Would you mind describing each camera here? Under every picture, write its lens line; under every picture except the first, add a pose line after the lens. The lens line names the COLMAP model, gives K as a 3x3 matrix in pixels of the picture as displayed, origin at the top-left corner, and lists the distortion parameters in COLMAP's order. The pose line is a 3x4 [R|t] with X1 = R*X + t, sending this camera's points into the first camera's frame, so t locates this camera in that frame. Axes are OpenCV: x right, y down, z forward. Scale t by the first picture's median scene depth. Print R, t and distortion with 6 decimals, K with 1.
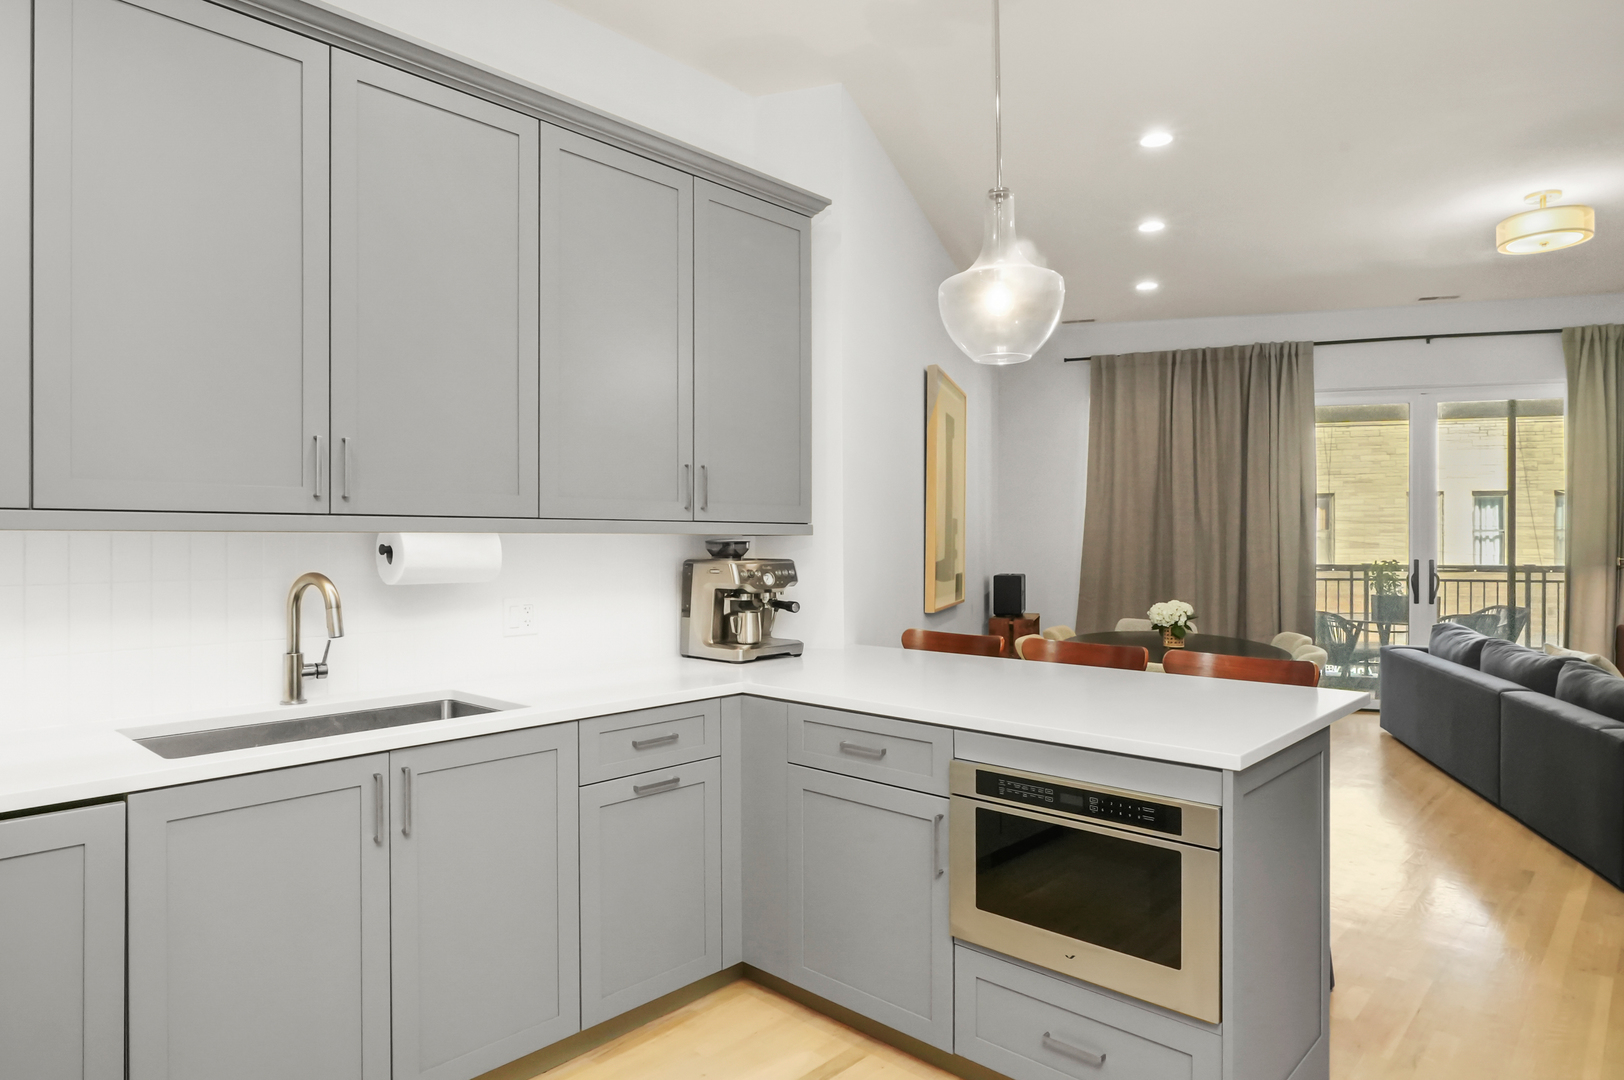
lens RADIAL K [[964.9, 0, 827.0], [0, 964.9, 541.2], [0, 0, 1]] dist [-0.023882, -0.001267]
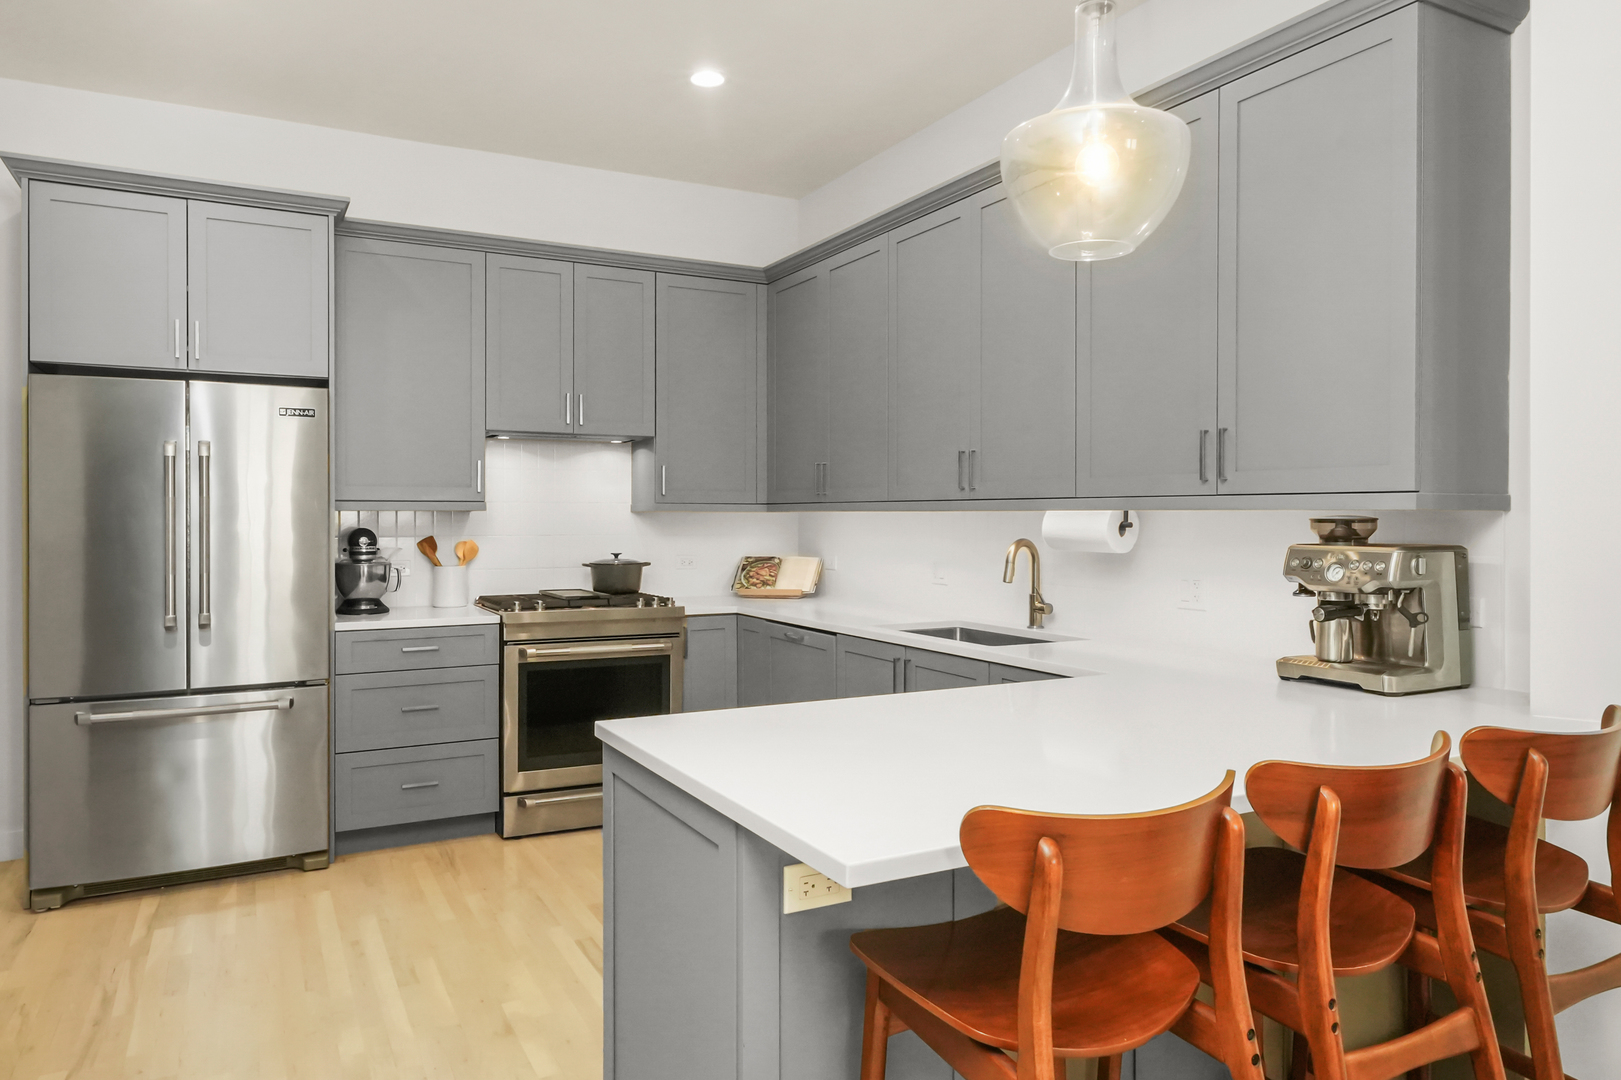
lens RADIAL K [[1067.5, 0, 809.0], [0, 1067.5, 523.1], [0, 0, 1]] dist [0.006614, 0.000839]
pose [[-0.329909, 0.008888, -0.943971, 1.011689], [-0.001524, 0.999949, 0.009947, -0.005618], [0.944011, 0.004720, -0.329879, 1.117463]]
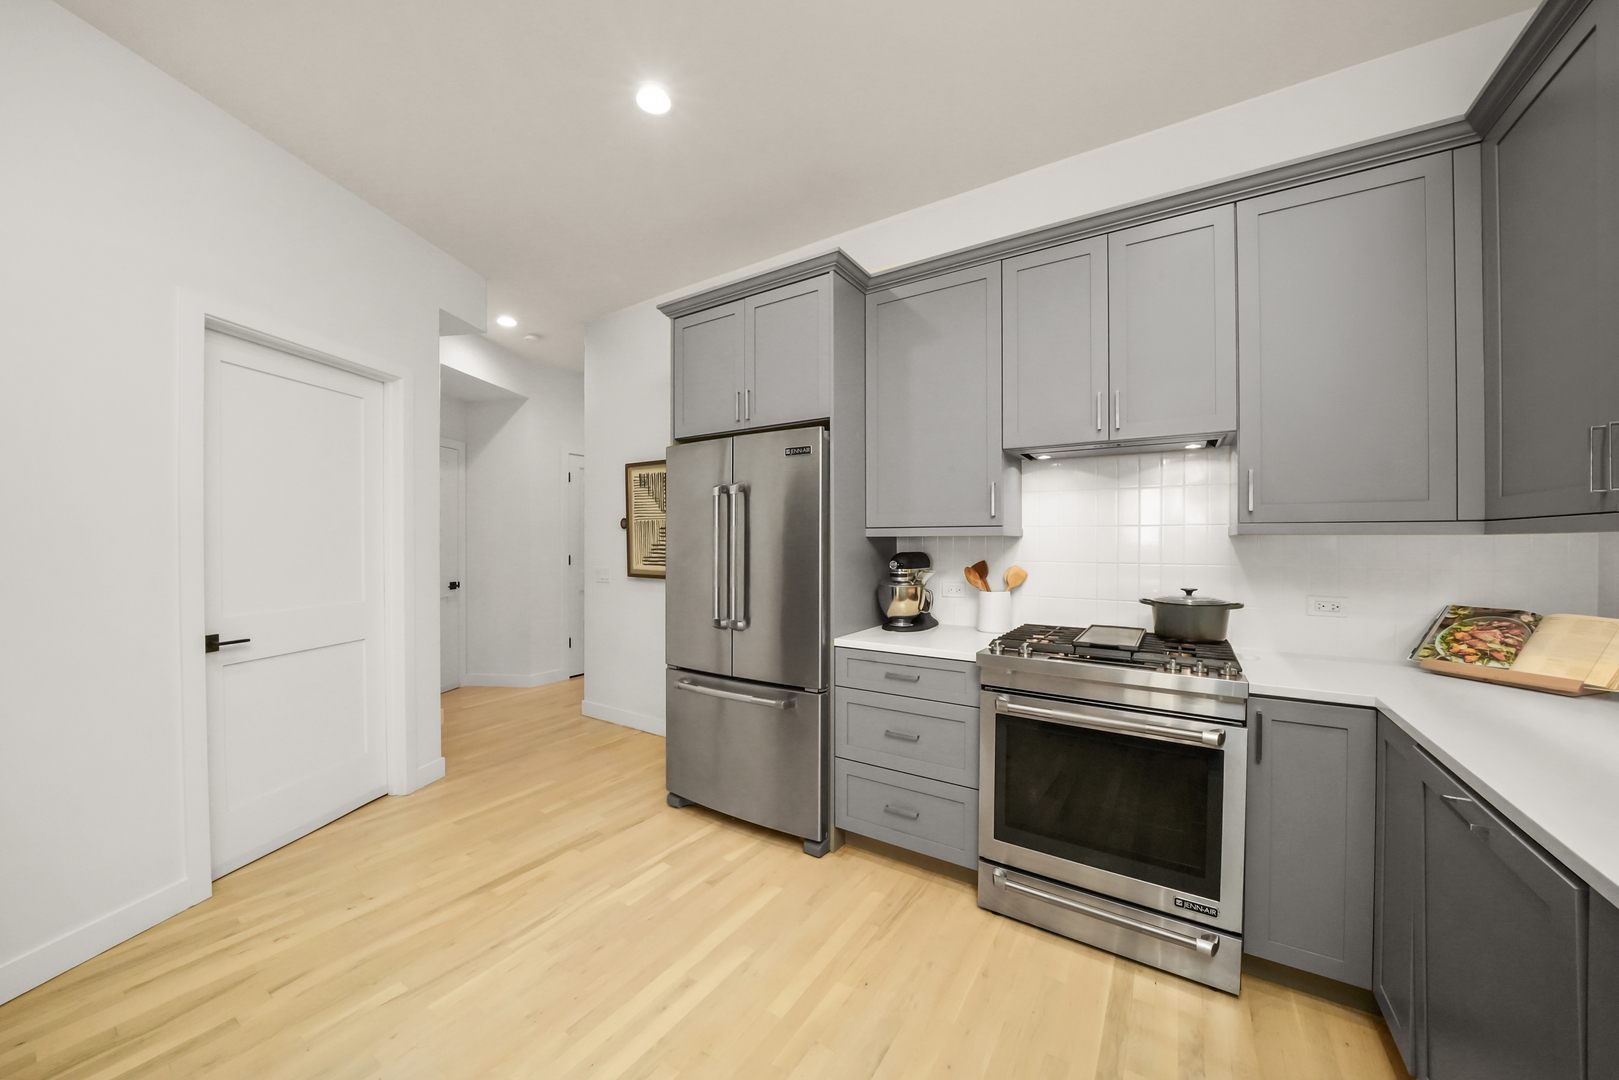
lens RADIAL K [[570.0, 0, 805.9], [0, 570.0, 543.8], [0, 0, 1]] dist [-0.018211, 0.000517]
pose [[-0.985734, 0.004095, -0.168261, -0.038832], [0.003050, 0.999974, 0.006466, -0.002162], [0.168283, 0.005860, -0.985721, 0.846865]]
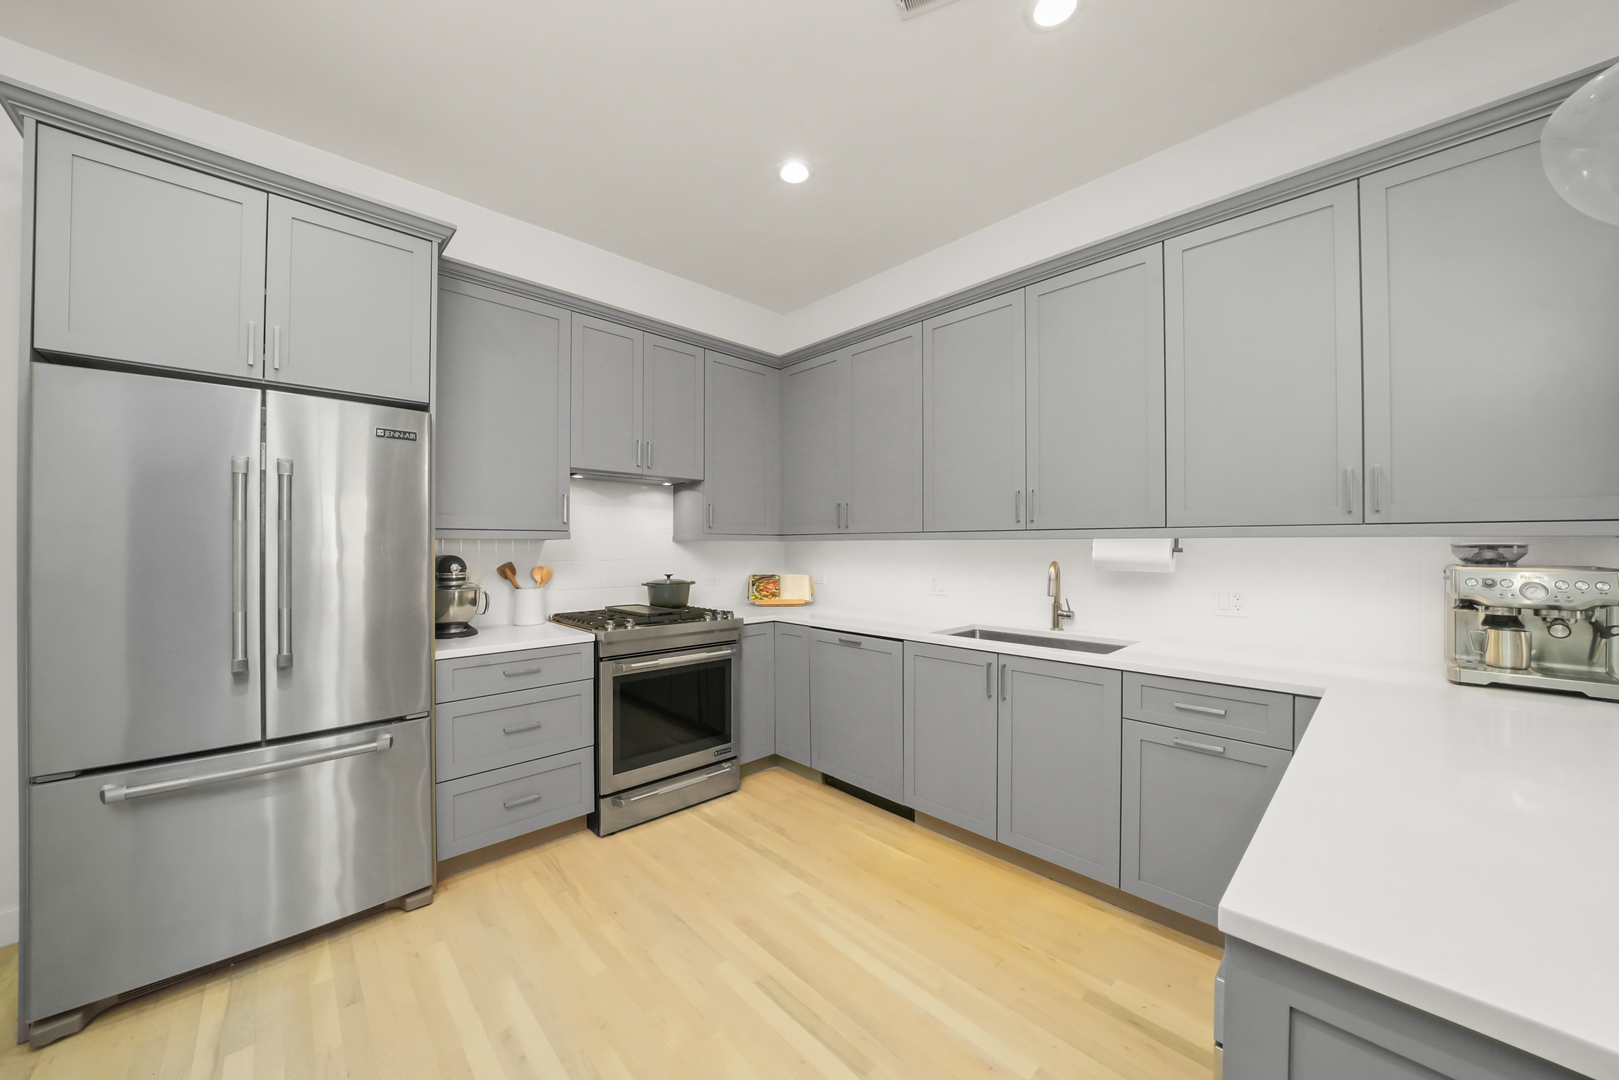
lens RADIAL K [[570.0, 0, 805.9], [0, 570.0, 543.8], [0, 0, 1]] dist [-0.018211, 0.000517]
pose [[-0.062483, -0.000530, -0.998046, 0.546126], [-0.001404, 0.999999, -0.000443, 0.000630], [0.998045, 0.001374, -0.062484, 0.531432]]
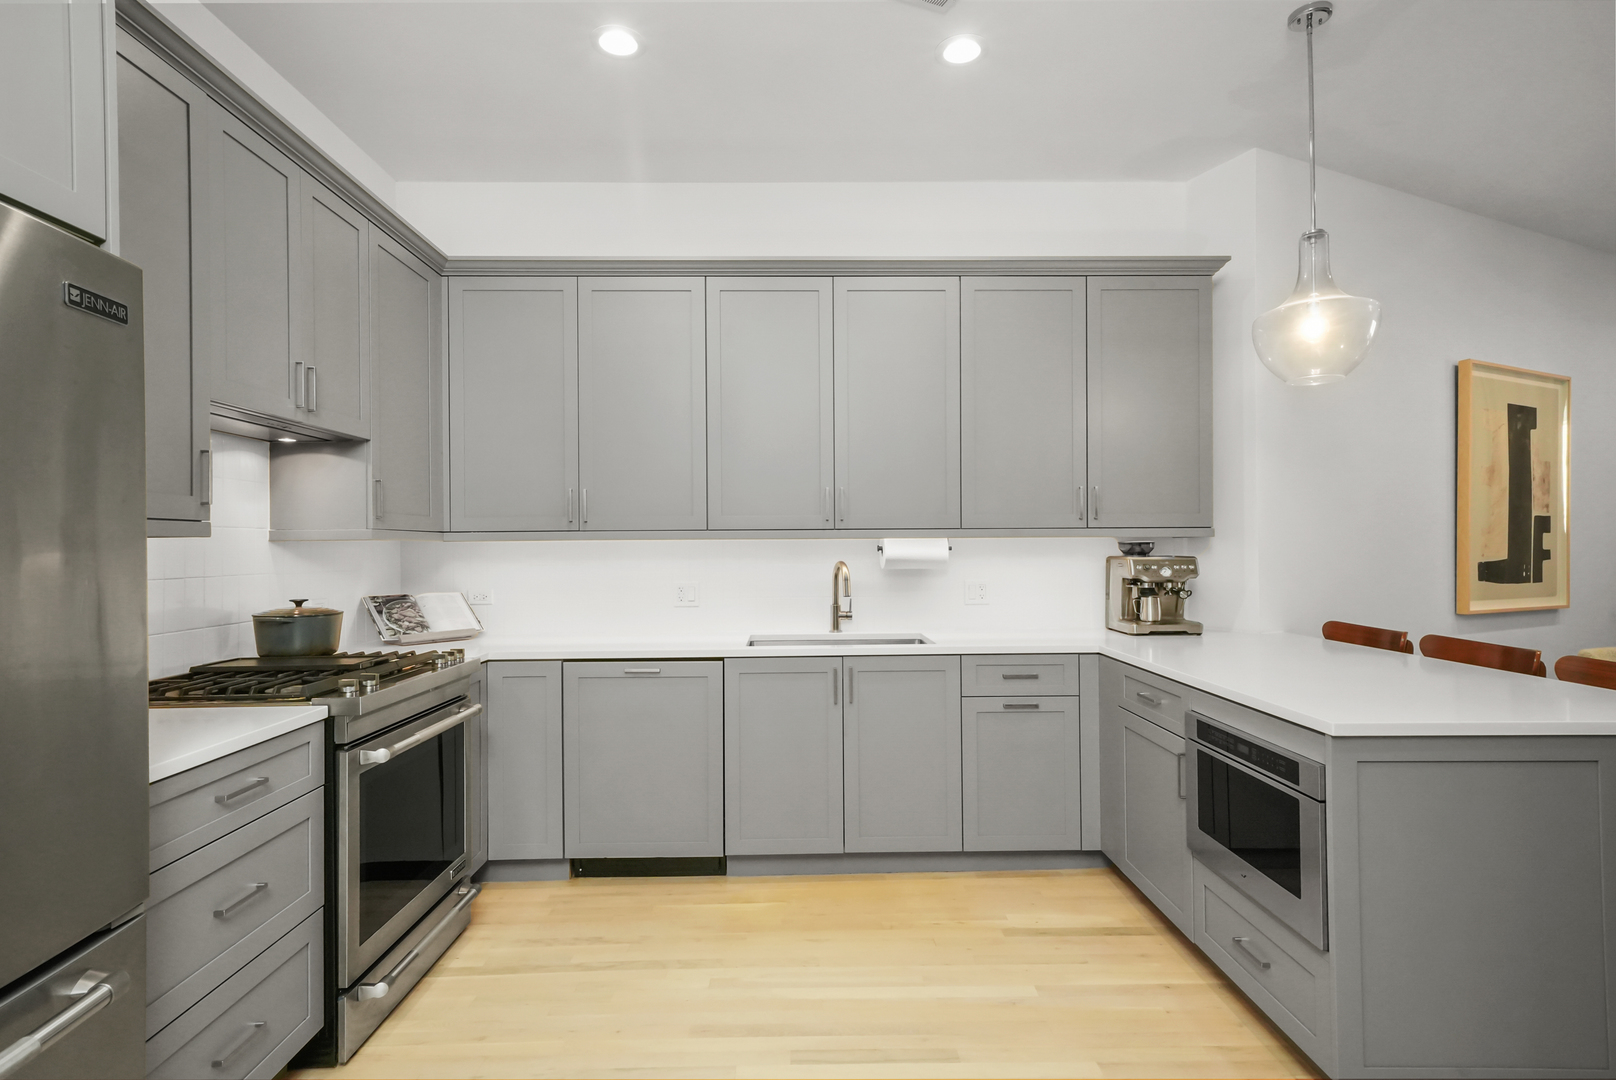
lens RADIAL K [[804.3, 0, 804.8], [0, 804.3, 546.2], [0, 0, 1]] dist [0.003098, 0.000241]
pose [[0.690992, -0.002507, -0.722858, 0.476777], [0.004389, 0.999990, 0.000727, 0.003292], [0.722849, -0.003675, 0.690996, -0.098578]]
